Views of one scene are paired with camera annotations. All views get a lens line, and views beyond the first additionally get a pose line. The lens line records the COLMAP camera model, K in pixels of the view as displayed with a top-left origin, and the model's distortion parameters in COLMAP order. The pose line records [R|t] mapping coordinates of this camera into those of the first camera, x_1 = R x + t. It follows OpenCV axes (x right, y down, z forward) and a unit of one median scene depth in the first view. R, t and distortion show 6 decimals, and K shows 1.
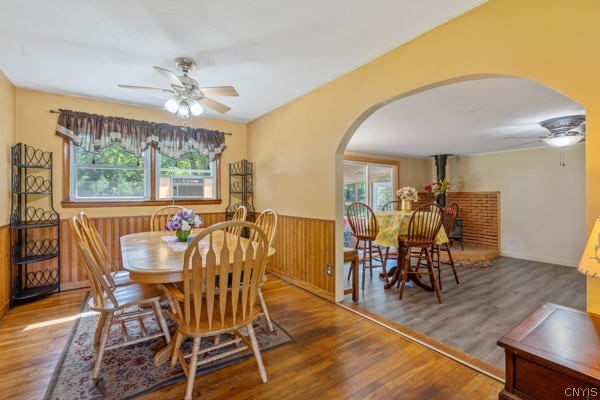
lens RADIAL K [[267.9, 0, 297.7], [0, 267.9, 194.8], [0, 0, 1]] dist [0.003840, 0.000050]
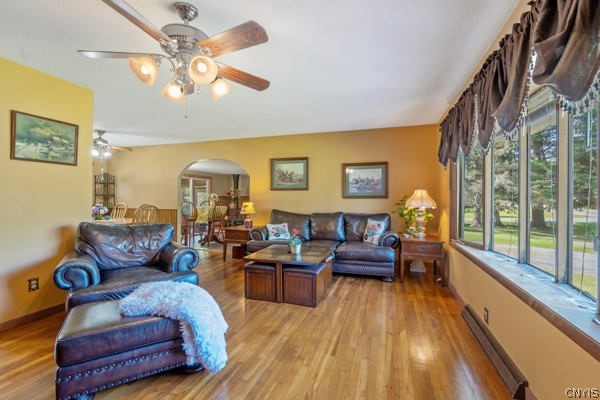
lens RADIAL K [[267.9, 0, 297.6], [0, 267.9, 196.0], [0, 0, 1]] dist [0.003840, 0.000050]
pose [[0.800393, 0.011278, 0.599369, -0.319743], [-0.008668, 0.999936, -0.007240, -0.002727], [-0.599413, 0.000600, 0.800440, -1.100318]]
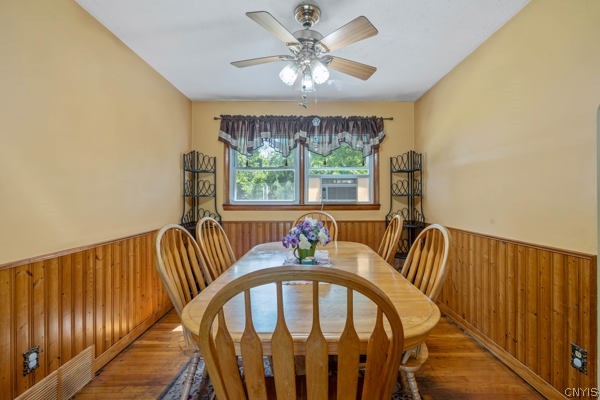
lens RADIAL K [[288.5, 0, 302.0], [0, 288.5, 197.9], [0, 0, 1]] dist [0.000319, 0.000195]
pose [[0.826962, 0.003115, -0.562249, 0.000780], [-0.002895, 0.999995, 0.001283, -0.001120], [0.562250, 0.000567, 0.826967, 0.225202]]
